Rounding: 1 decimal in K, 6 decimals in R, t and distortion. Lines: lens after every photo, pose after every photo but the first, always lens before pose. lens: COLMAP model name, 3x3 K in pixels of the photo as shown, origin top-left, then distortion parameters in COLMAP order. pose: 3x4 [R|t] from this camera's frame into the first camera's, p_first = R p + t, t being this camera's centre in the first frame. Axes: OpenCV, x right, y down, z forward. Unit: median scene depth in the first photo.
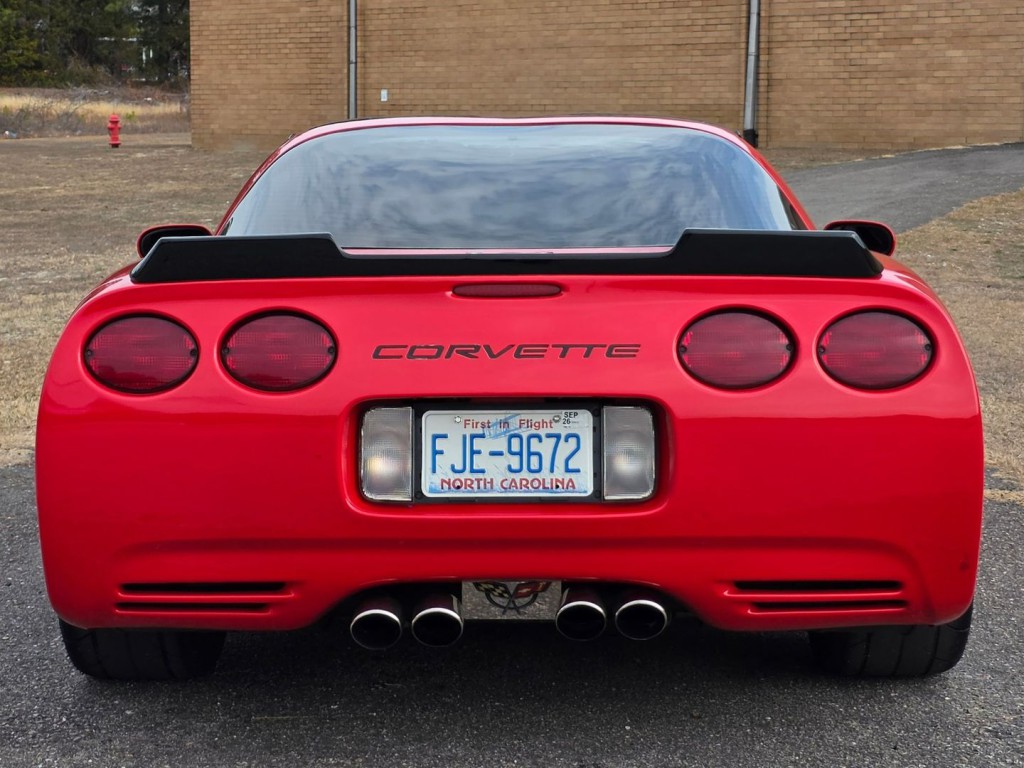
lens RADIAL K [[2198.2, 0, 450.1], [0, 2198.2, 349.4], [0, 0, 1]] dist [0.143785, -0.404919]
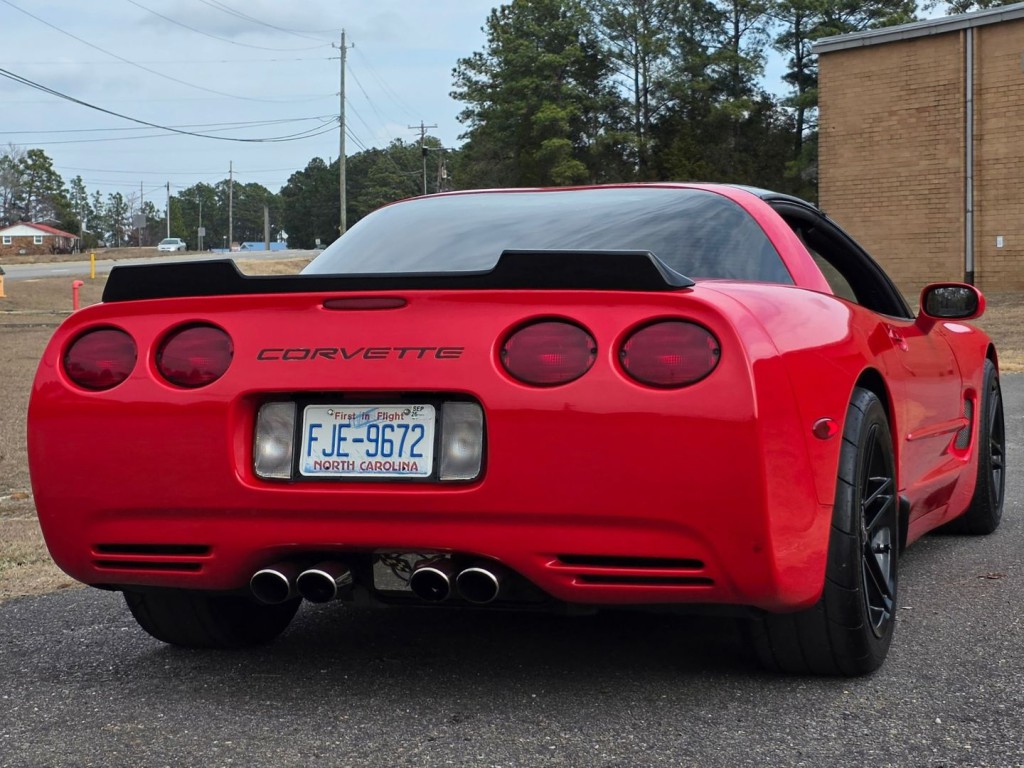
lens RADIAL K [[2084.4, 0, 485.3], [0, 2084.4, 385.6], [0, 0, 1]] dist [0.178142, -0.260588]
pose [[0.945427, 0.003369, -0.325817, 0.455253], [-0.022227, 0.998284, -0.054175, 0.077332], [0.325076, 0.058460, 0.943879, -0.050802]]
